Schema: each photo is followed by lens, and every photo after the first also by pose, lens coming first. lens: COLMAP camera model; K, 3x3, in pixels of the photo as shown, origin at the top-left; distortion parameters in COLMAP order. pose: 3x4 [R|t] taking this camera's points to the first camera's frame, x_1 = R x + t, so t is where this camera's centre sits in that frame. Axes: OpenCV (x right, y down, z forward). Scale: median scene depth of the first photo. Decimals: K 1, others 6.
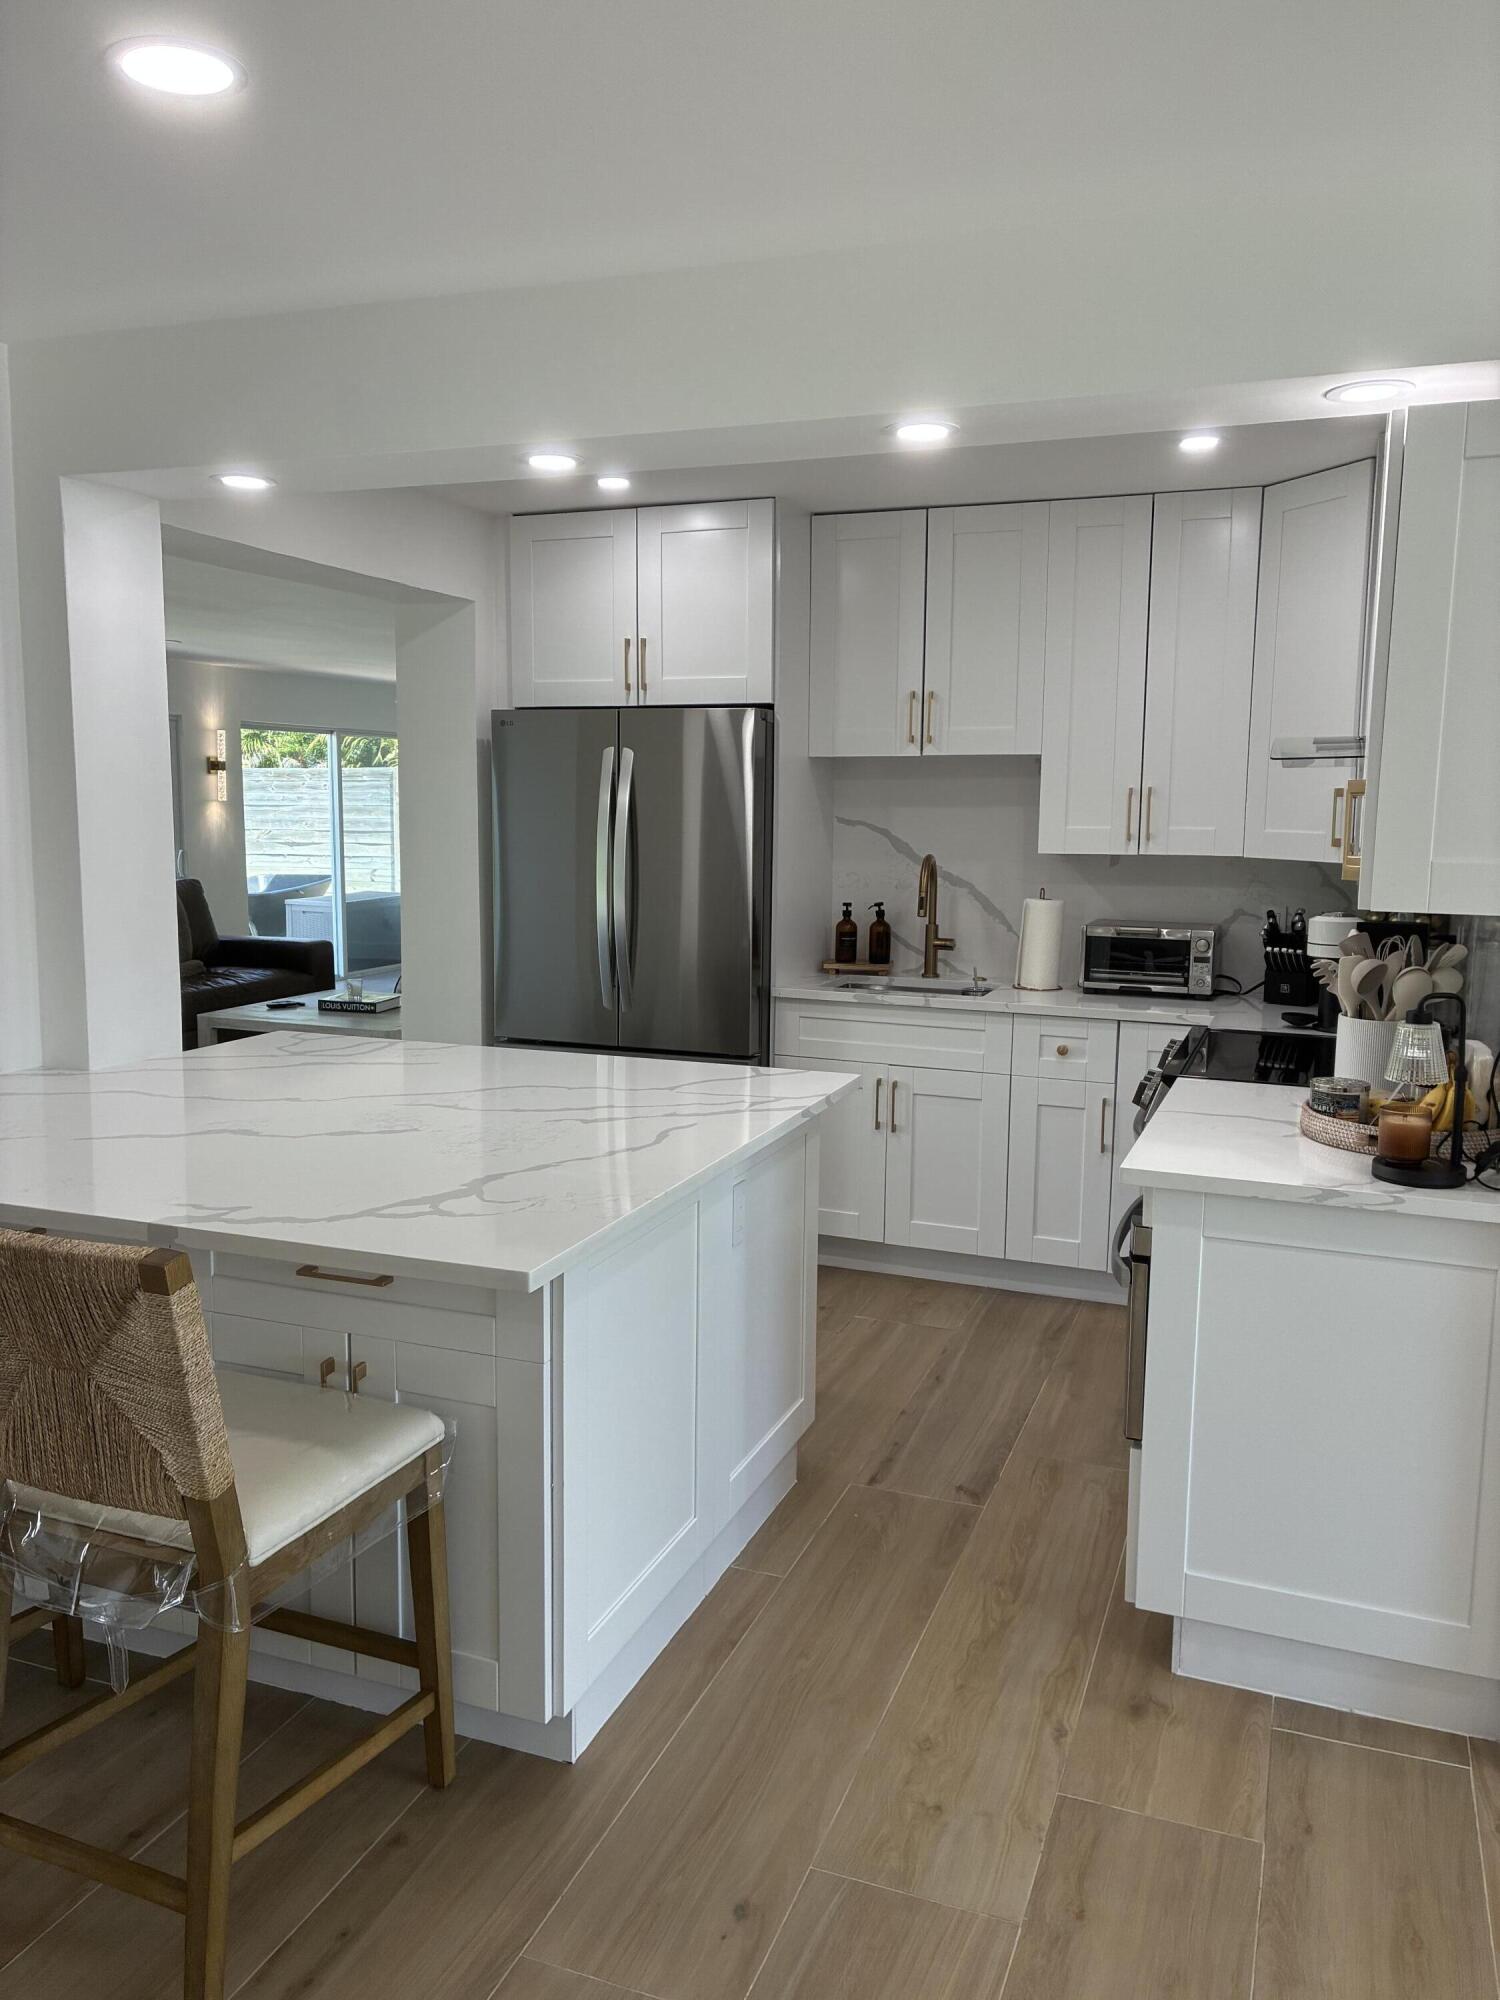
lens RADIAL K [[1529.8, 0, 743.8], [0, 1529.8, 989.8], [0, 0, 1]] dist [0.045525, -0.051262]
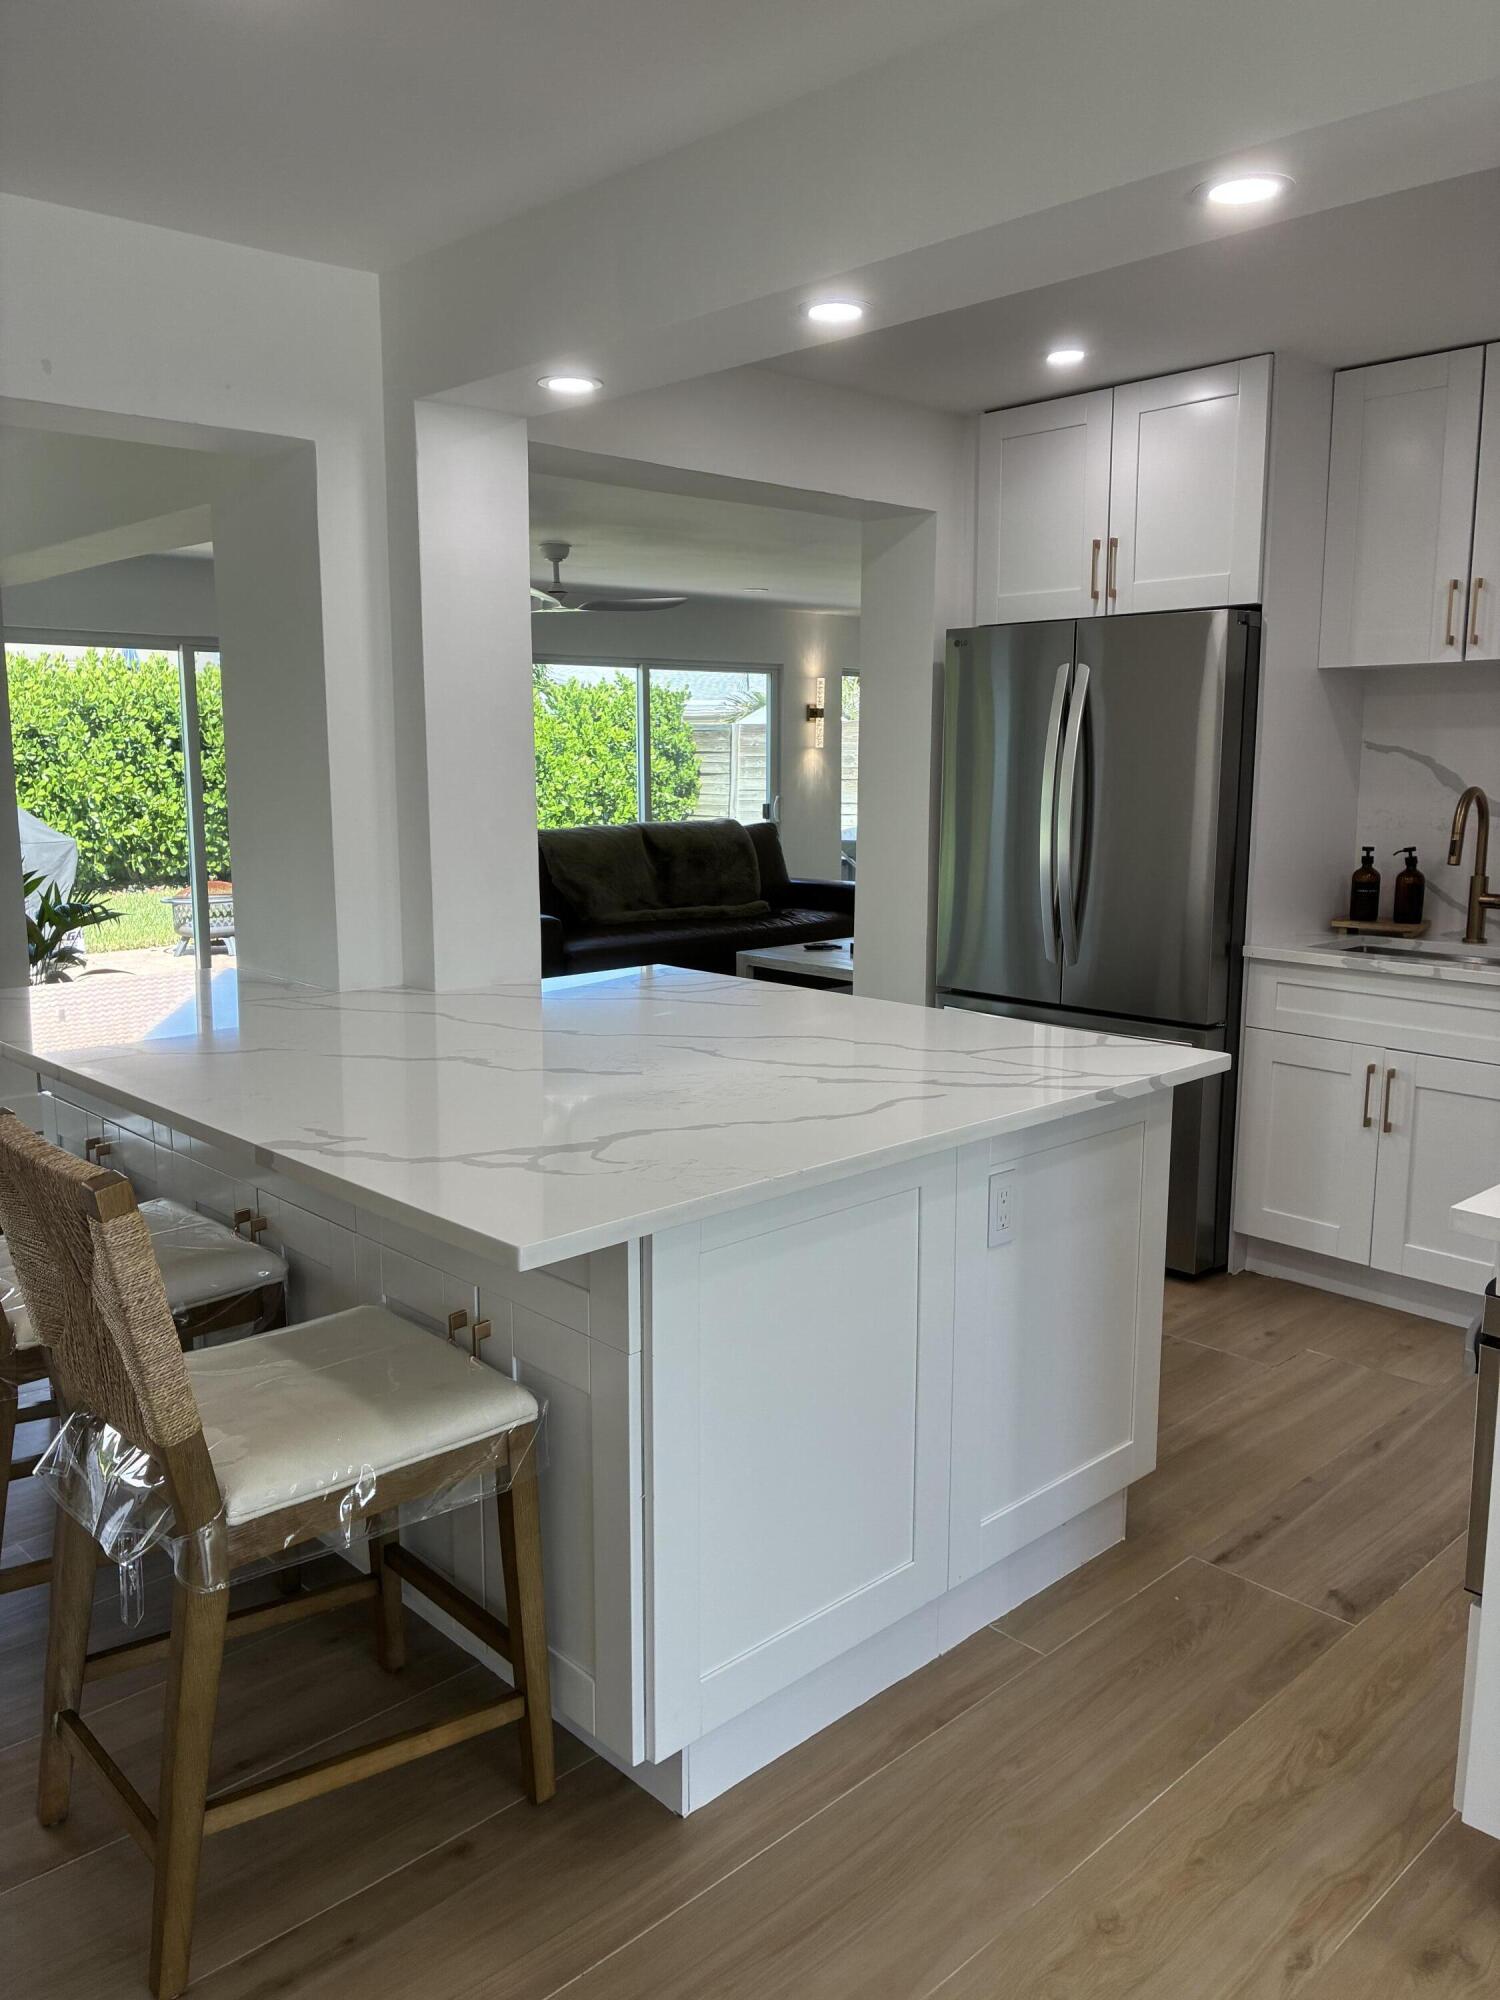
lens RADIAL K [[1529.8, 0, 739.2], [0, 1529.8, 981.6], [0, 0, 1]] dist [0.045525, -0.051262]
pose [[0.901265, 0.054008, -0.429889, 0.137355], [-0.043857, 0.998476, 0.033494, 0.002123], [0.431043, -0.011333, 0.902260, 0.124877]]
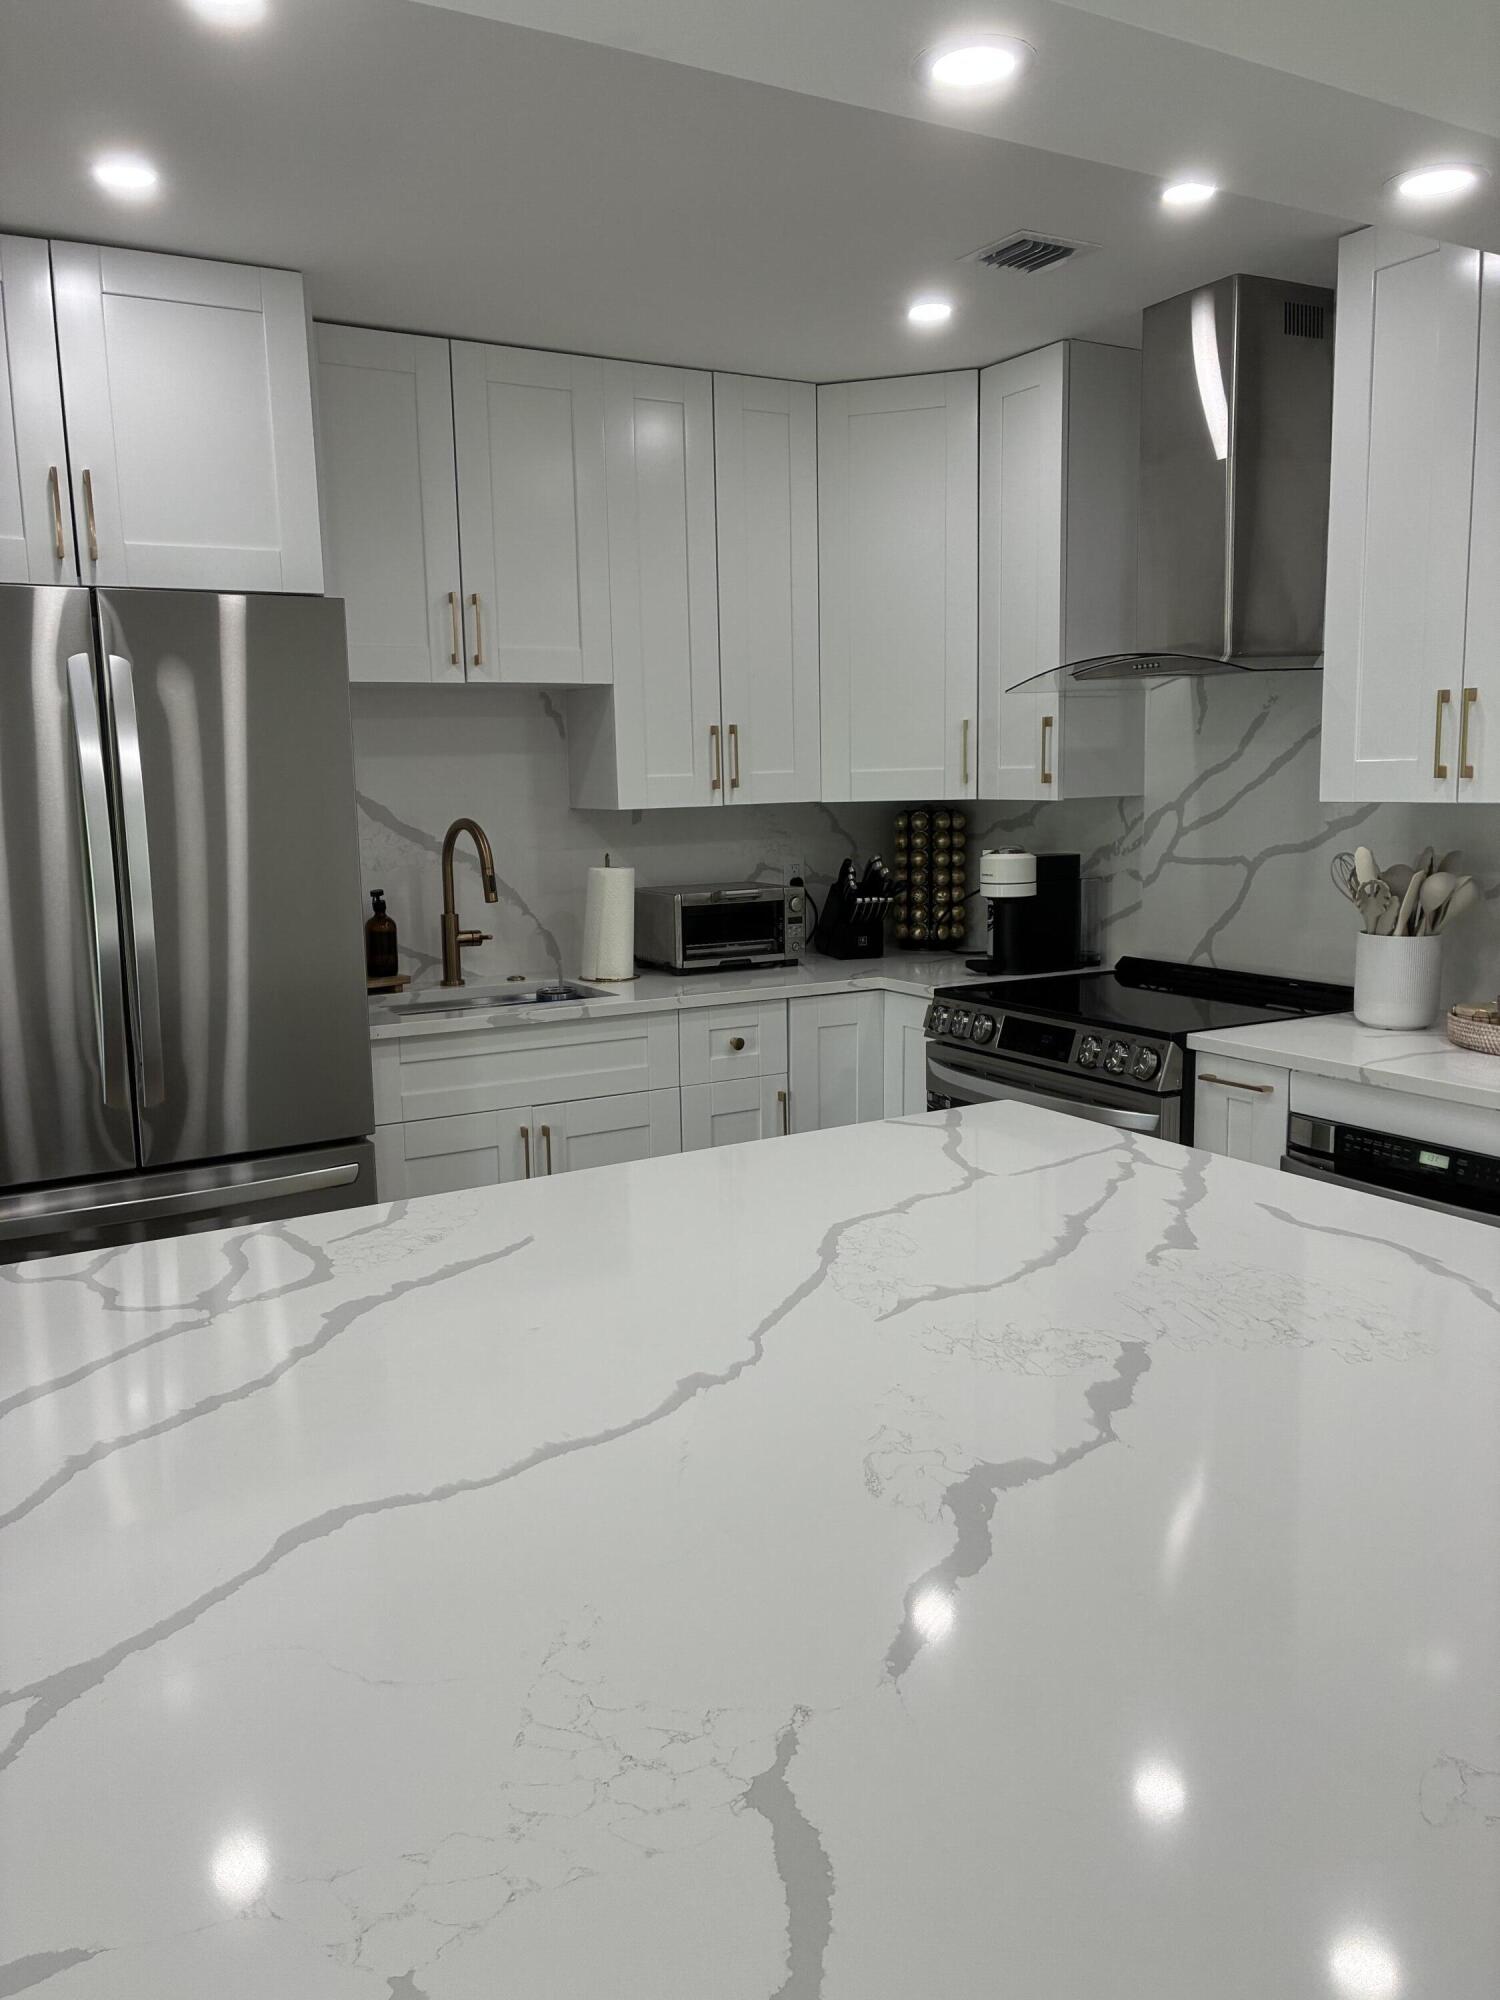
lens RADIAL K [[1529.8, 0, 738.1], [0, 1529.8, 993.8], [0, 0, 1]] dist [0.045525, -0.051262]
pose [[0.630173, -0.132419, 0.765080, -0.402784], [0.125587, 0.989759, 0.067863, -0.041555], [-0.766231, 0.053318, 0.640350, 0.464253]]
